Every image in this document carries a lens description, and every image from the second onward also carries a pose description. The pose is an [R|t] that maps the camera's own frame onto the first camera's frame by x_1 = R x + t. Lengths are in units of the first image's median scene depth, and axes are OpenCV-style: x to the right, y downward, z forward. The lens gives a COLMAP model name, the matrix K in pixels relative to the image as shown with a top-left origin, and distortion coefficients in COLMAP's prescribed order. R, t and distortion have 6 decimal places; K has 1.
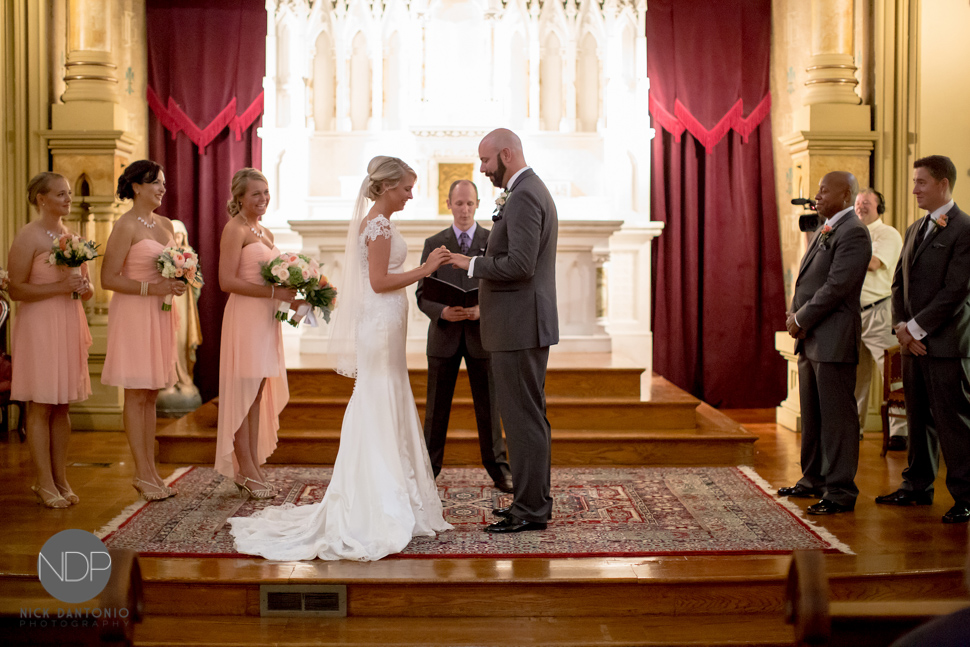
lens RADIAL K [[1444.1, 0, 485.0], [0, 1444.1, 323.5], [0, 0, 1]] dist [-0.092784, 0.003845]
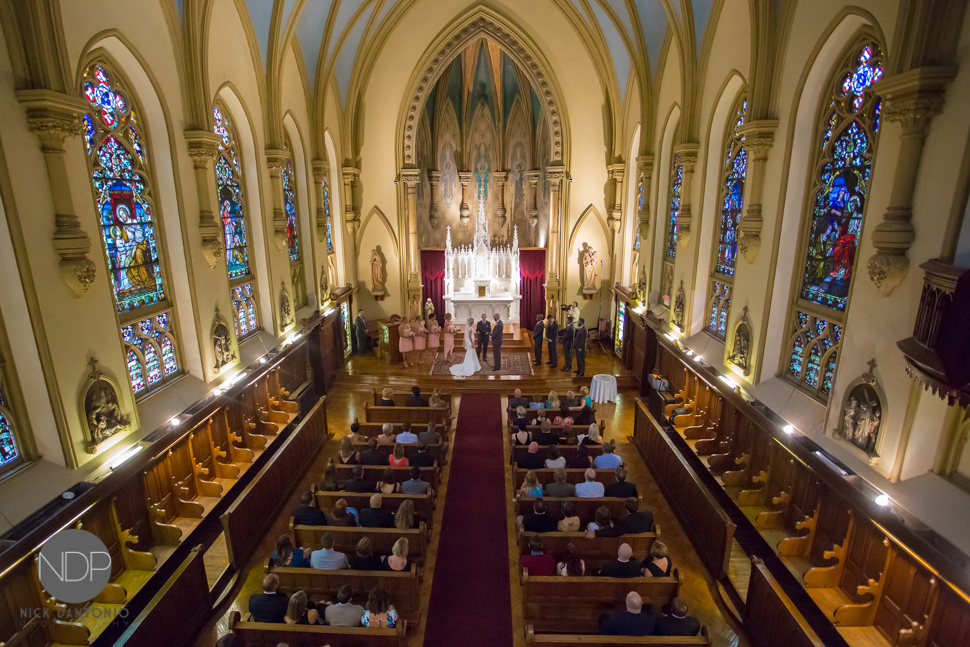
lens RADIAL K [[489.0, 0, 485.0], [0, 489.0, 323.5], [0, 0, 1]] dist [0.000015, -0.000004]
pose [[0.999828, -0.000056, -0.018523, 0.022914], [0.003654, 0.980947, 0.194241, -0.326373], [0.018159, -0.194275, 0.980779, -0.766160]]
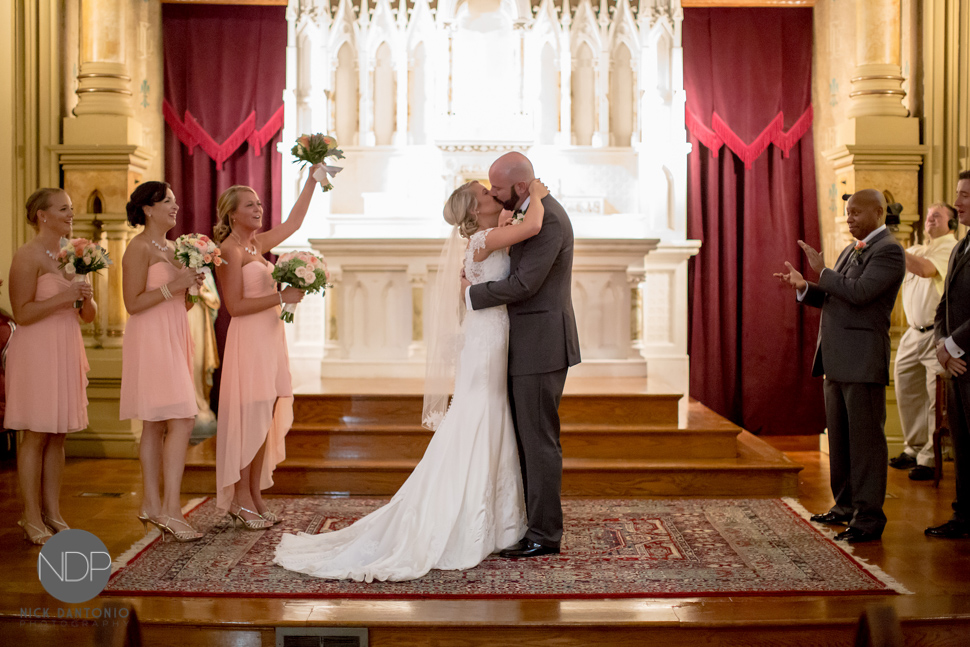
lens RADIAL K [[1444.1, 0, 485.0], [0, 1444.1, 323.5], [0, 0, 1]] dist [-0.092784, 0.003845]
pose [[0.999848, 0.000525, -0.017400, -0.002807], [-0.000757, 0.999910, -0.013362, -0.002509], [0.017392, 0.013373, 0.999759, 0.044266]]
